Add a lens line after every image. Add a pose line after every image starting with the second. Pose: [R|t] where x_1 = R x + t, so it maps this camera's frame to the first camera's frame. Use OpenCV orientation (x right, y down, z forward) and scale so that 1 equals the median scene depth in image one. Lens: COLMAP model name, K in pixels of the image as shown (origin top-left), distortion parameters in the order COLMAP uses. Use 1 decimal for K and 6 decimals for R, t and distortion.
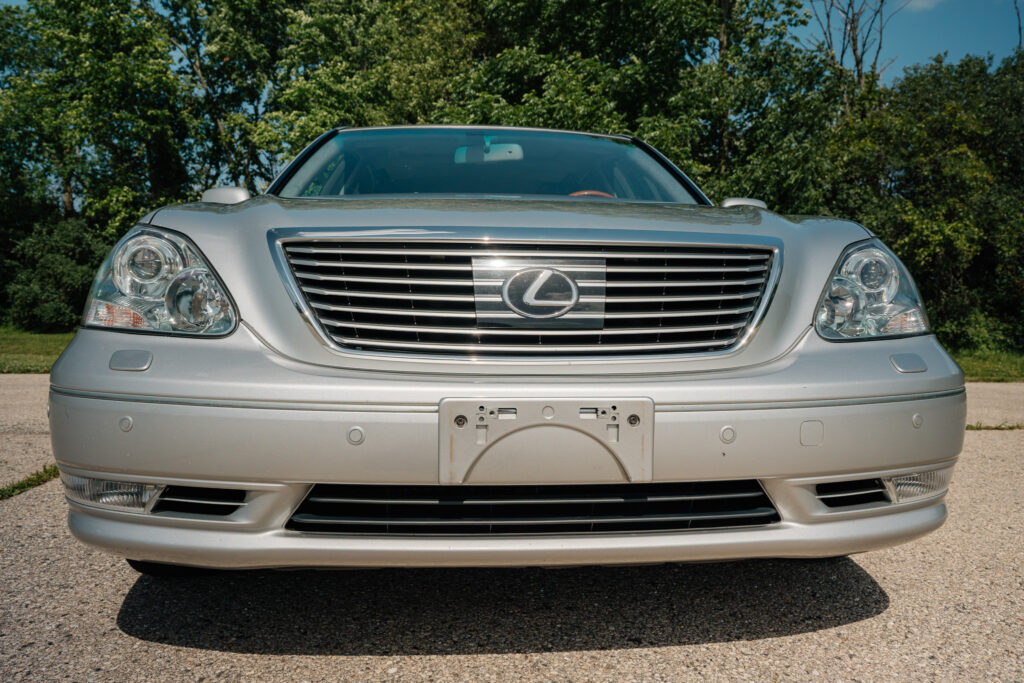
lens RADIAL K [[808.3, 0, 520.4], [0, 808.3, 344.9], [0, 0, 1]] dist [0.003357, 0.052814]
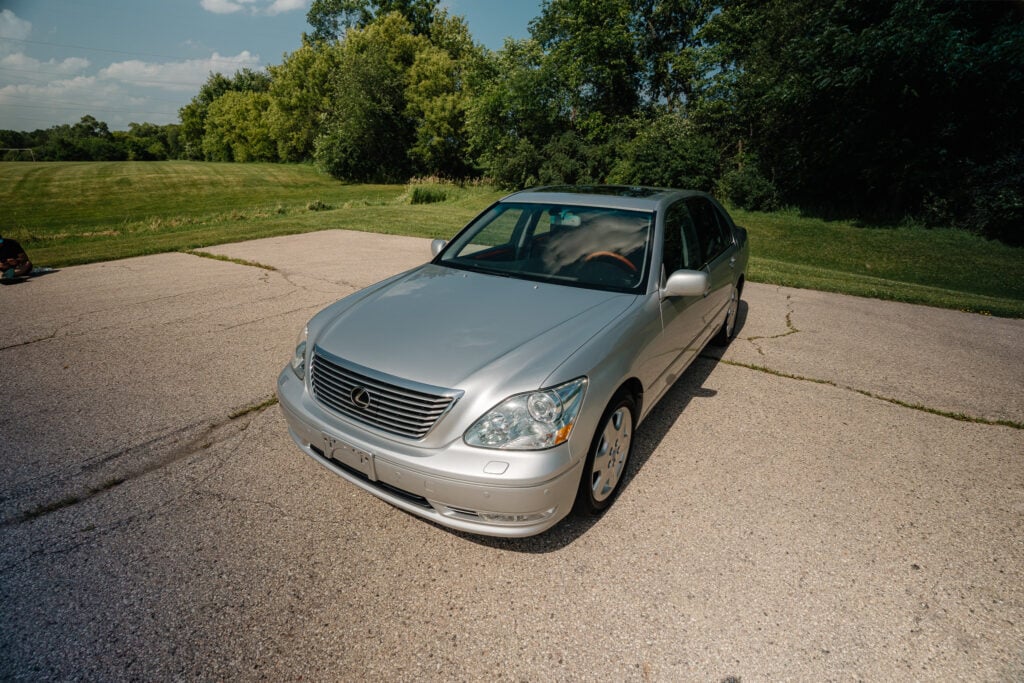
lens RADIAL K [[499.4, 0, 511.2], [0, 499.4, 344.3], [0, 0, 1]] dist [-0.075614, 0.031199]
pose [[0.777602, 0.215161, -0.590797, 1.076735], [-0.023392, 0.948876, 0.314781, -0.610434], [0.628322, -0.230954, 0.742881, 0.144125]]
